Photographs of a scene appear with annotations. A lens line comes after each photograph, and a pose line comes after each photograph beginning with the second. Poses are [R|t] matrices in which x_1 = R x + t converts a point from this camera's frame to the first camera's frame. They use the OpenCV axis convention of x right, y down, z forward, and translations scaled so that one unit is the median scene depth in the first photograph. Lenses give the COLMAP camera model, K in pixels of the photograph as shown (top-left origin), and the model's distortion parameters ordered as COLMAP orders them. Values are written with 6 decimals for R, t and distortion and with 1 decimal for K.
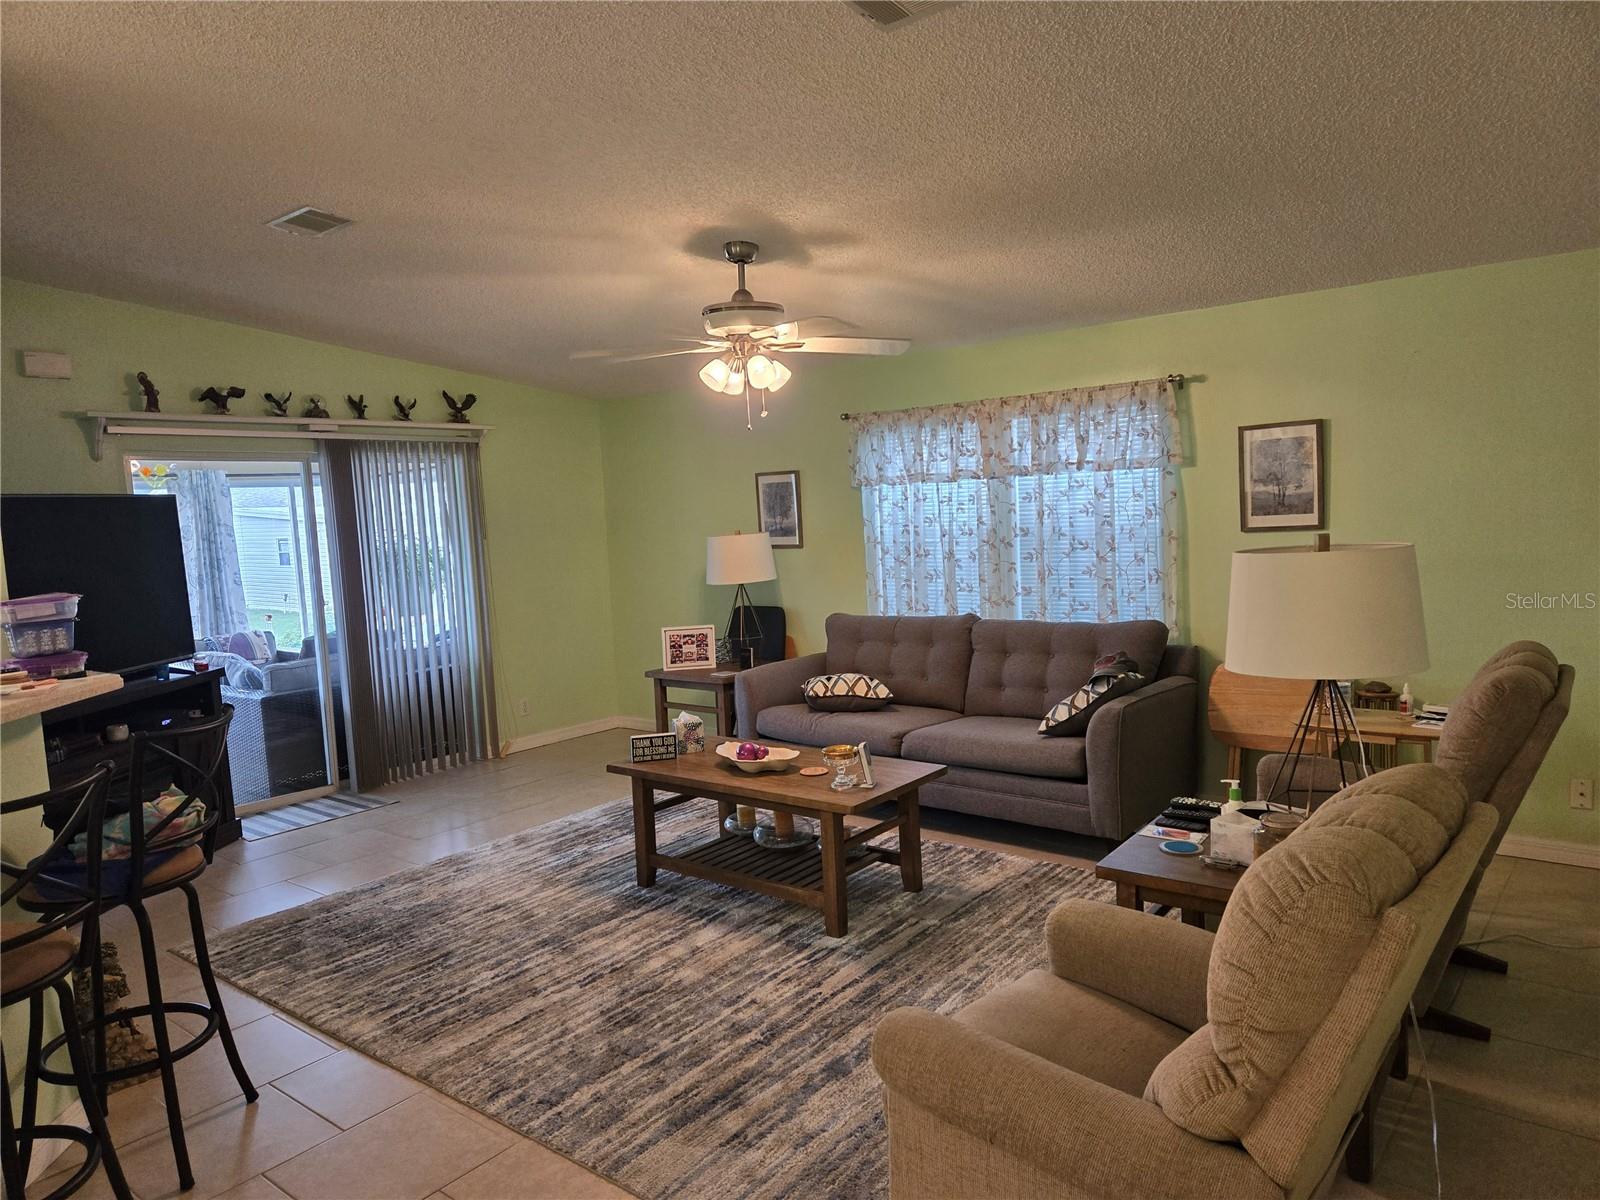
lens RADIAL K [[1066.2, 0, 800.0], [0, 1066.2, 600.0], [0, 0, 1]] dist [0.093606, -0.087750]
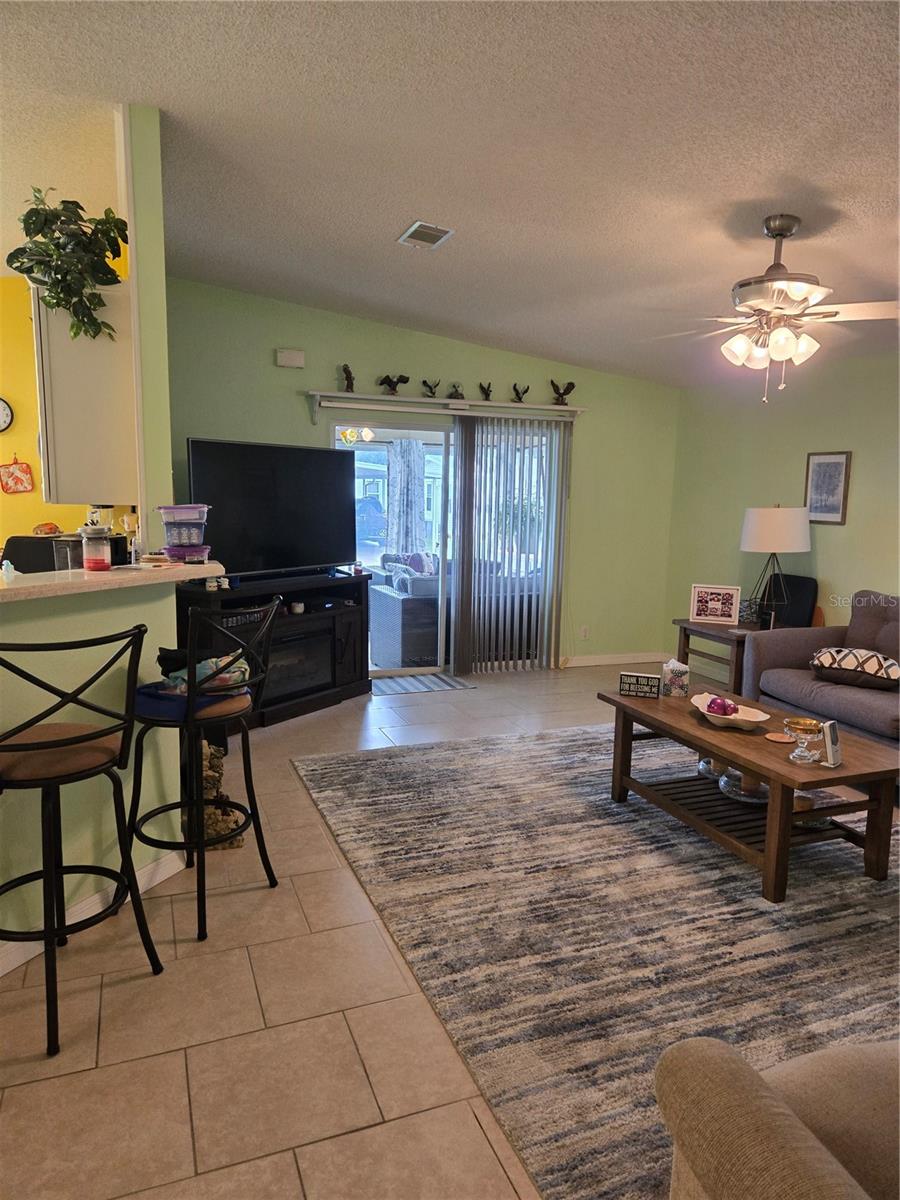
lens RADIAL K [[799.7, 0, 450.0], [0, 799.7, 600.0], [0, 0, 1]] dist [0.093606, -0.087750]
pose [[0.869229, 0.131929, -0.476483, 0.090035], [-0.104514, 0.990993, 0.083728, -0.003473], [0.483237, -0.022980, 0.875188, 0.161489]]
